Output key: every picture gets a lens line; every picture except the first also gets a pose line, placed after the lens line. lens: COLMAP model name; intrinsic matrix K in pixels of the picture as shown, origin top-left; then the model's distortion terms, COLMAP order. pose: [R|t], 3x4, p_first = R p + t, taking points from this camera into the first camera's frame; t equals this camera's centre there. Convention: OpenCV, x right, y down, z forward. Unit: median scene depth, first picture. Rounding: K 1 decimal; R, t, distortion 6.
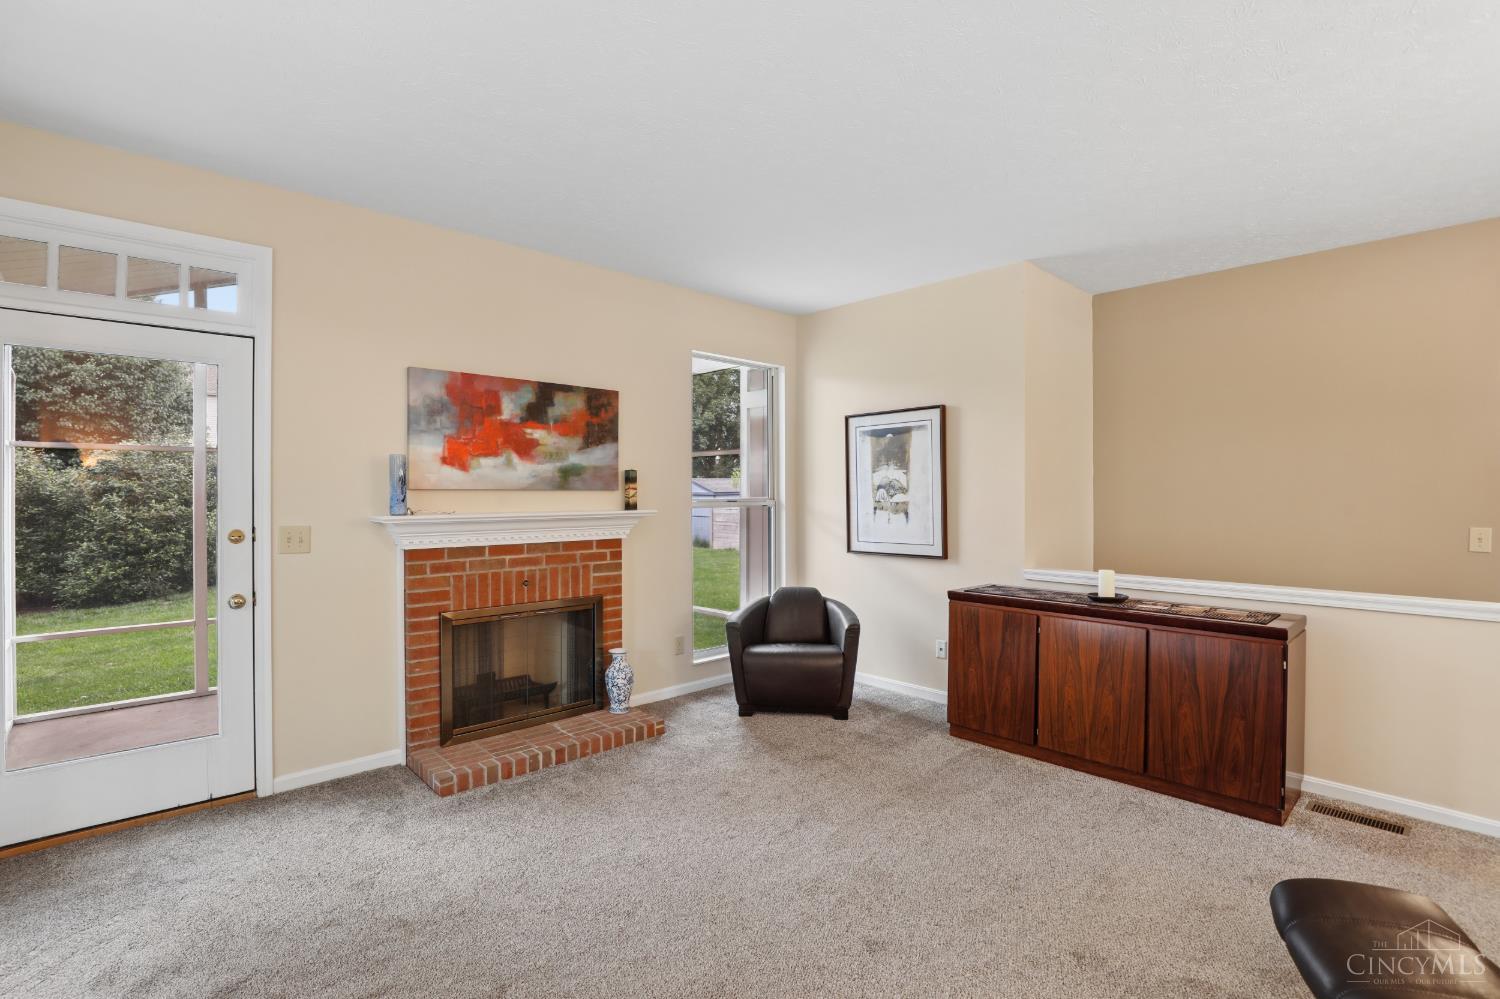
lens RADIAL K [[693.0, 0, 746.2], [0, 693.0, 494.0], [0, 0, 1]] dist [-0.033840, 0.005107]
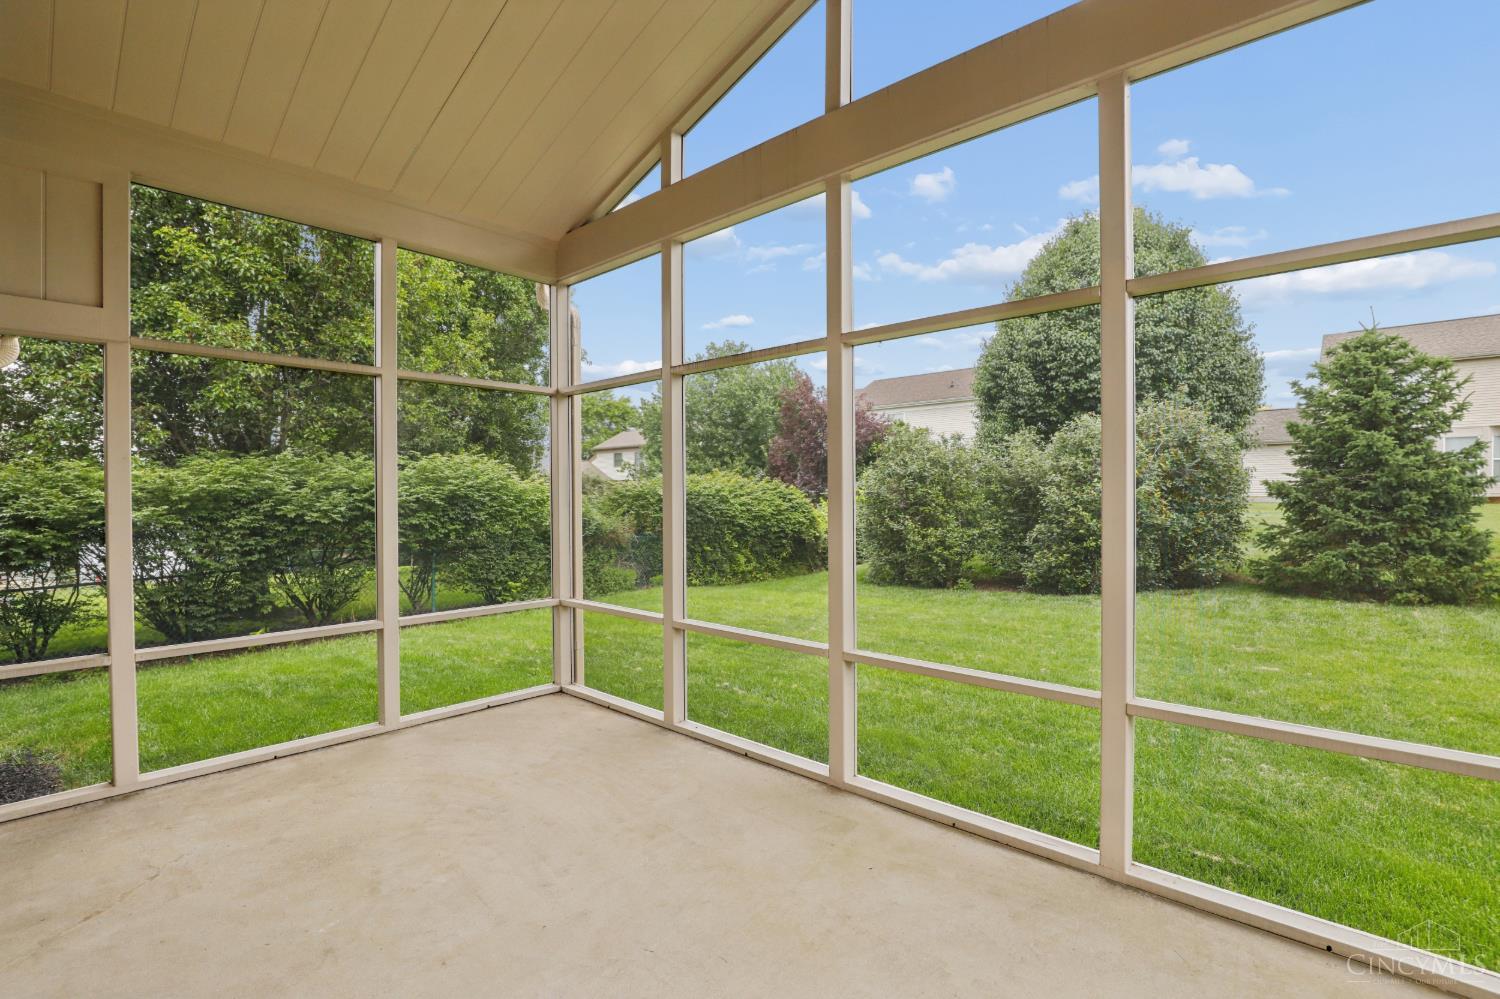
lens RADIAL K [[693.0, 0, 752.5], [0, 693.0, 500.2], [0, 0, 1]] dist [-0.033840, 0.005107]
pose [[0.083205, 0.008369, -0.996497, -0.144468], [-0.000385, 0.999965, 0.008366, 0.089496], [0.996532, -0.000312, 0.083205, 1.554020]]
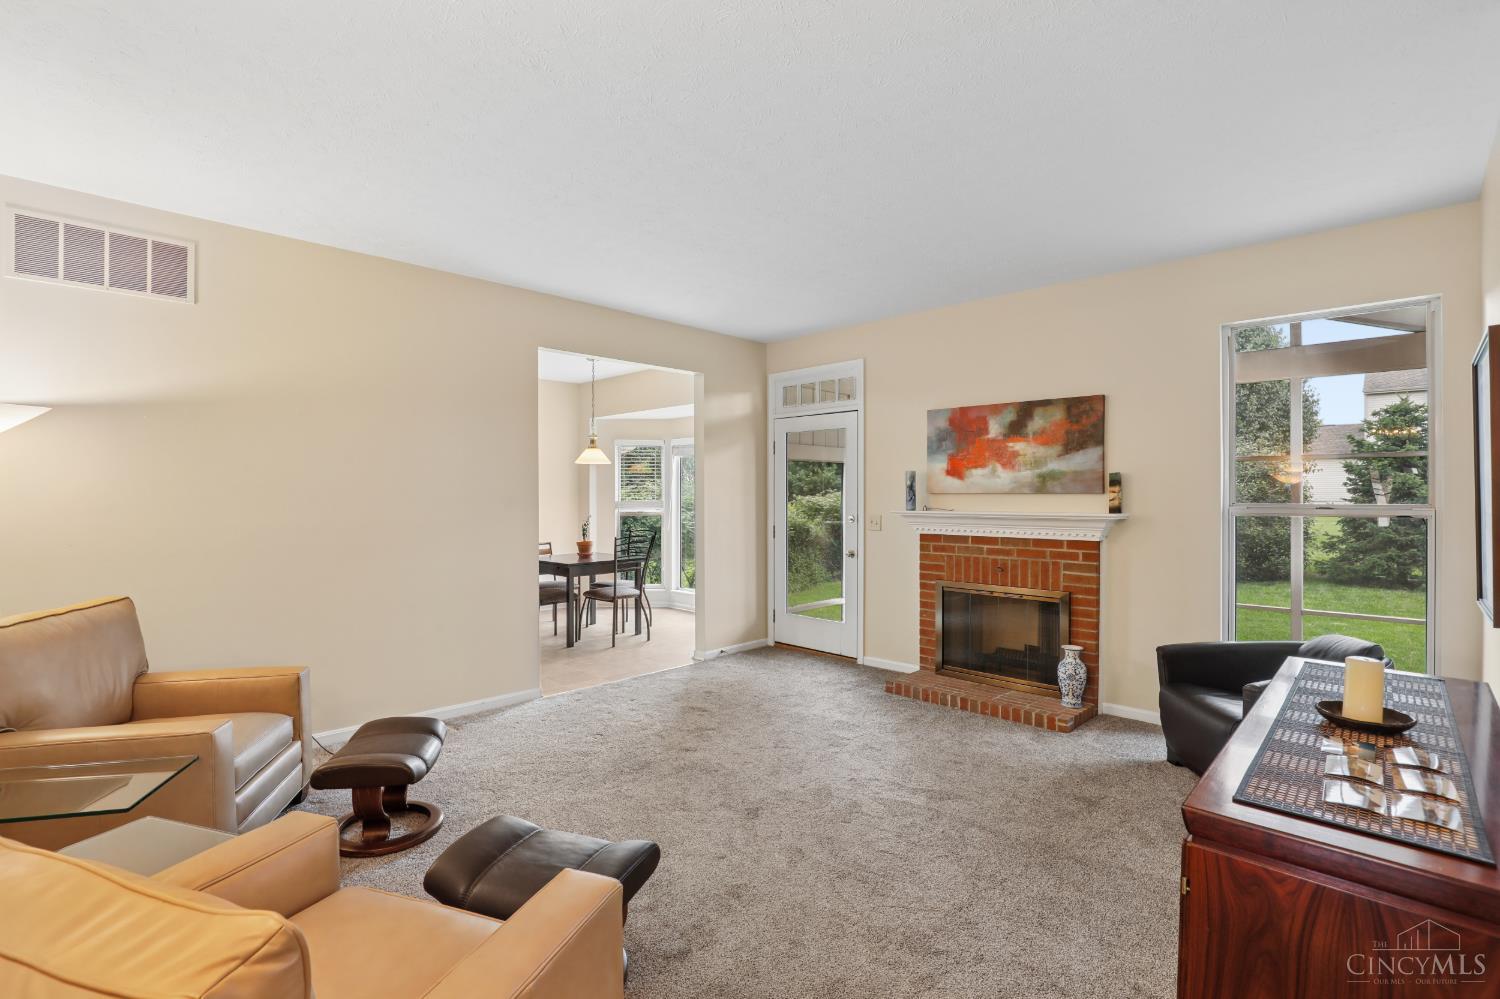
lens RADIAL K [[693.0, 0, 751.9], [0, 693.0, 496.4], [0, 0, 1]] dist [-0.033840, 0.005107]
pose [[0.046968, 0.001989, -0.998894, 0.881048], [-0.002481, 0.999995, 0.001875, -0.001860], [0.998893, 0.002390, 0.046973, 0.498310]]
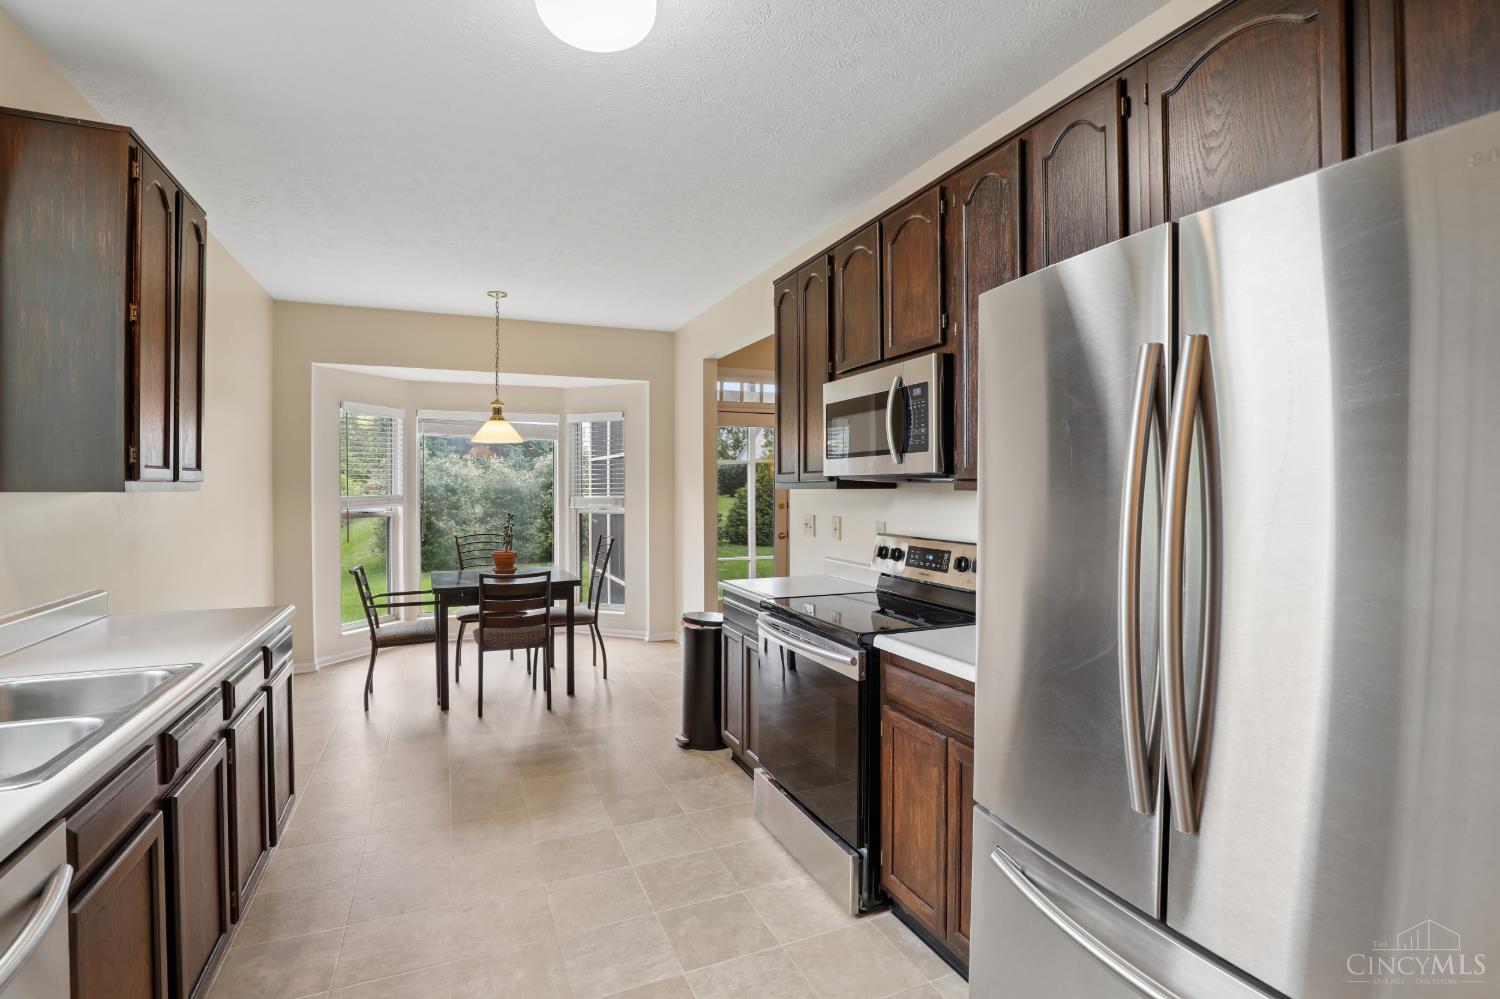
lens RADIAL K [[693.0, 0, 750.3], [0, 693.0, 489.6], [0, 0, 1]] dist [-0.033840, 0.005107]
pose [[0.943636, 0.000847, -0.330985, -0.077202], [0.000422, 0.999993, 0.003764, 0.000773], [0.330986, -0.003691, 0.943629, -0.899876]]
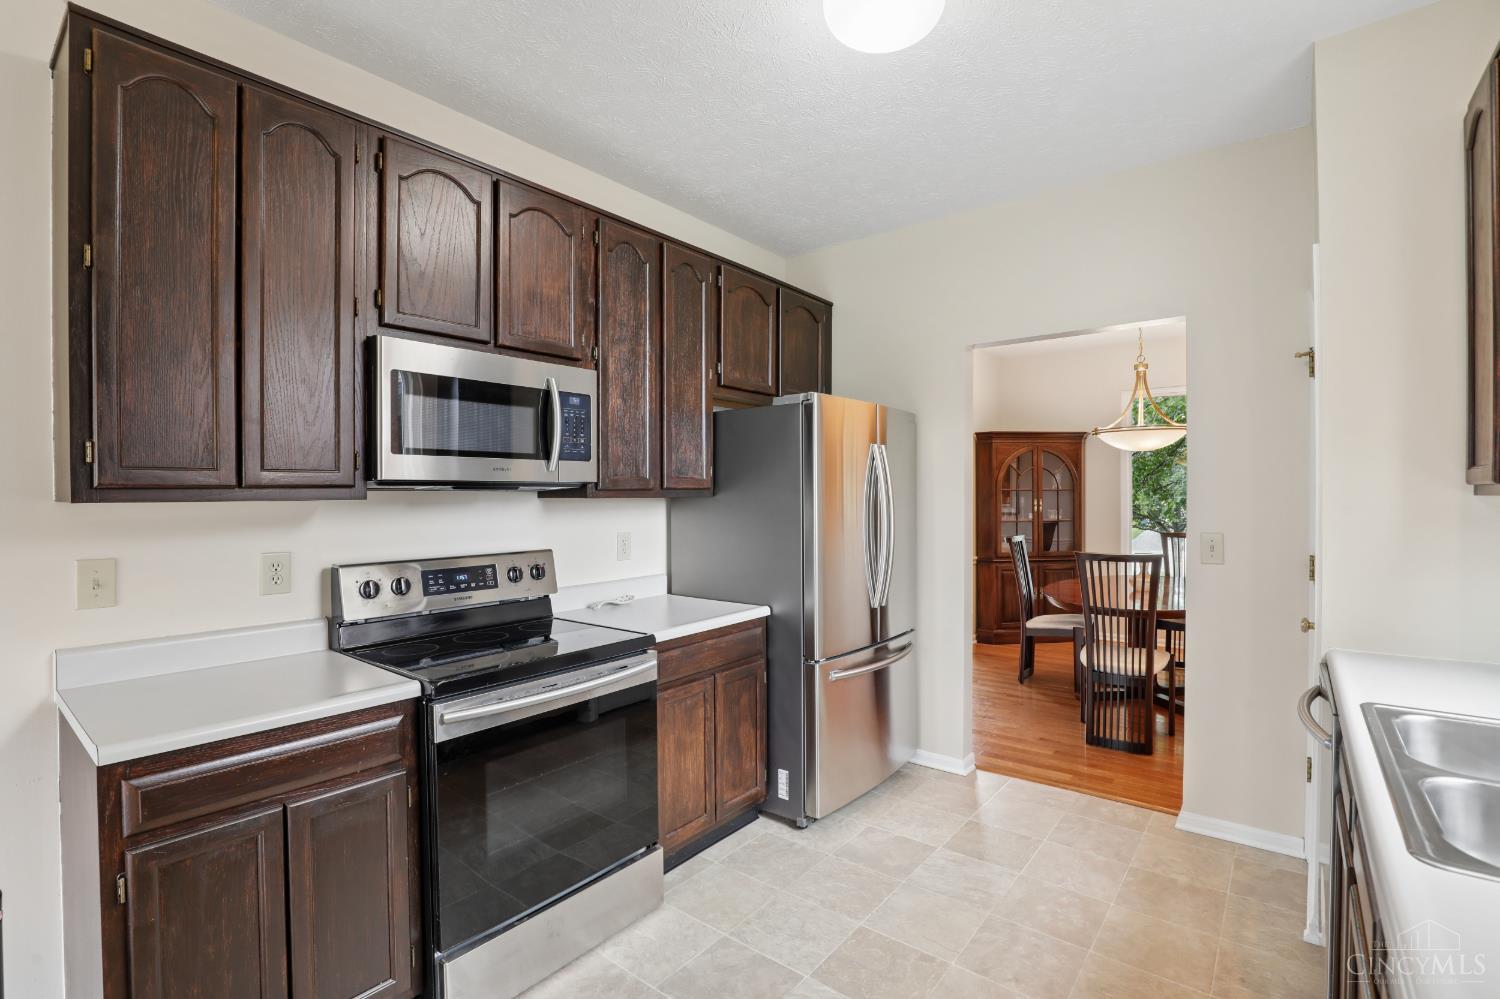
lens RADIAL K [[693.0, 0, 747.1], [0, 693.0, 502.0], [0, 0, 1]] dist [-0.033840, 0.005107]
pose [[-0.145719, -0.011027, 0.989265, -0.796600], [0.003834, 0.999924, 0.011711, 0.000059], [-0.989319, 0.005499, -0.145665, -0.314912]]
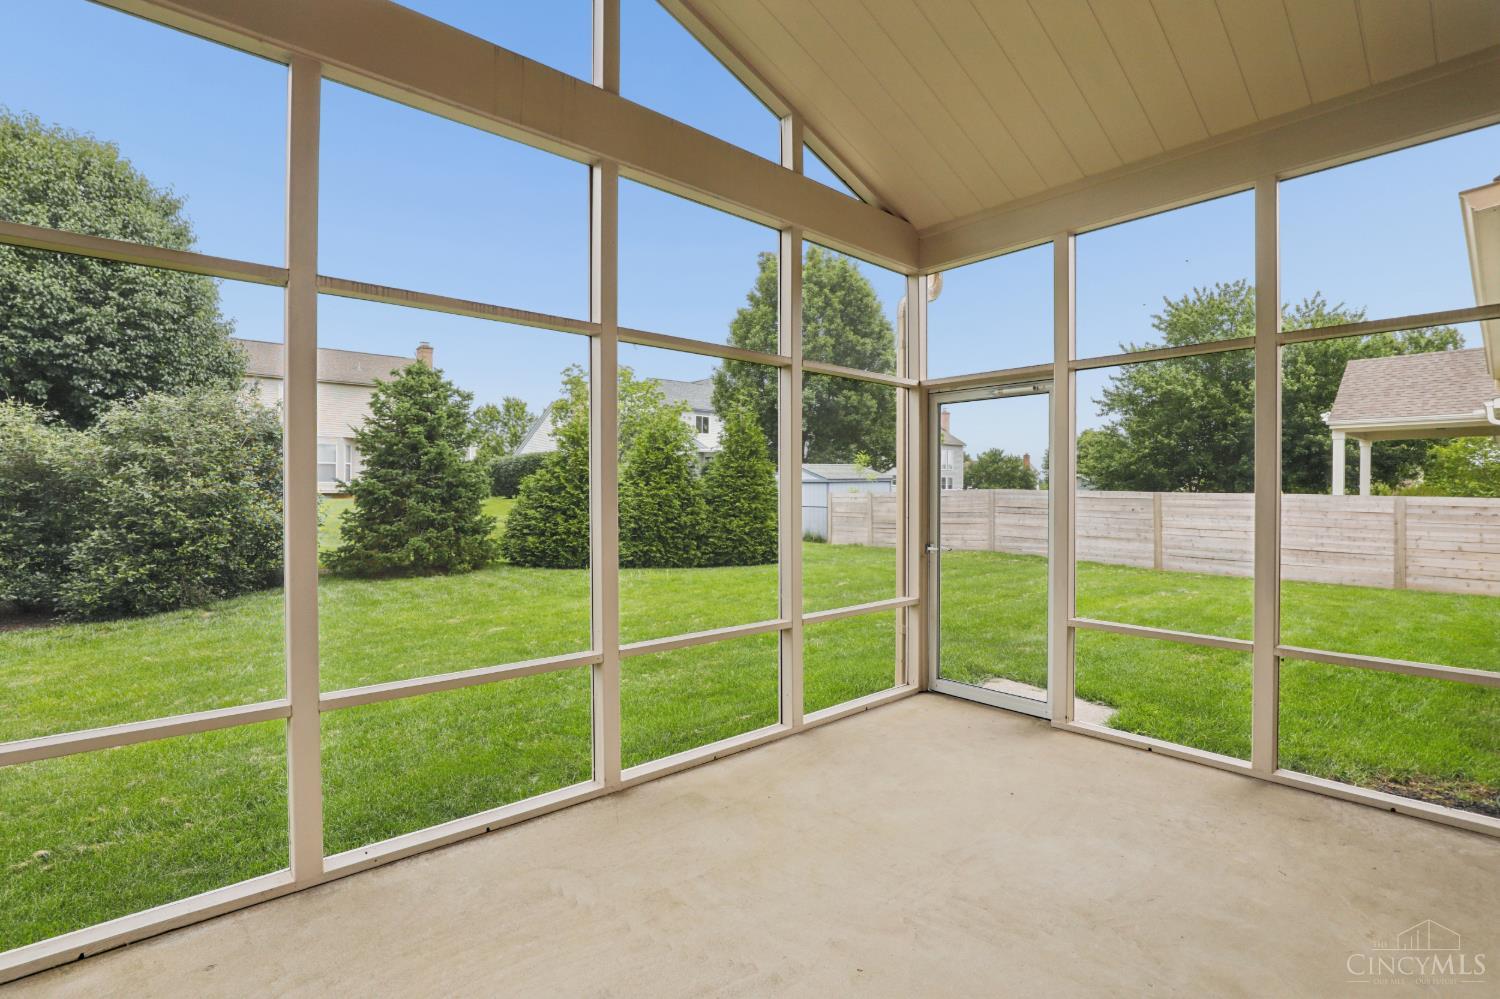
lens RADIAL K [[693.0, 0, 746.0], [0, 693.0, 496.0], [0, 0, 1]] dist [-0.033840, 0.005107]
pose [[0.999540, 0.001625, -0.030269, -0.801316], [-0.001456, 0.999983, 0.005628, 0.090763], [0.030277, -0.005581, 0.999526, 0.907657]]
